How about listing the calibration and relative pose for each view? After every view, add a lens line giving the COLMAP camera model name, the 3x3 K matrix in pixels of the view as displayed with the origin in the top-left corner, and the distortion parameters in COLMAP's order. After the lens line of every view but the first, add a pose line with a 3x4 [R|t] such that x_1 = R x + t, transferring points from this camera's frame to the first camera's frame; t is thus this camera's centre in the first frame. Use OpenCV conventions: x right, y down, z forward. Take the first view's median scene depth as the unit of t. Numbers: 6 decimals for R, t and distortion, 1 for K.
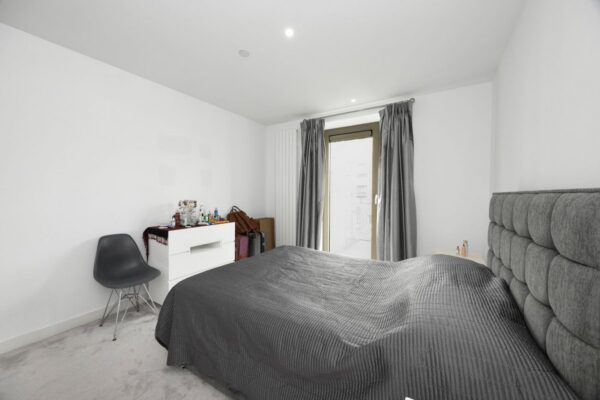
lens RADIAL K [[230.1, 0, 300.0], [0, 230.1, 200.0], [0, 0, 1]] dist [0.000173, 0.000014]
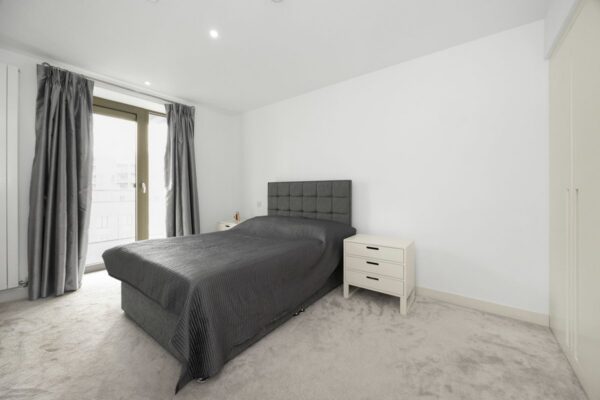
lens RADIAL K [[239.1, 0, 298.4], [0, 239.1, 189.8], [0, 0, 1]] dist [0.000525, 0.000078]
pose [[0.082541, -0.002545, 0.996584, -0.617901], [0.025852, 0.999666, 0.000411, 0.022265], [-0.996252, 0.025729, 0.082579, 0.269021]]
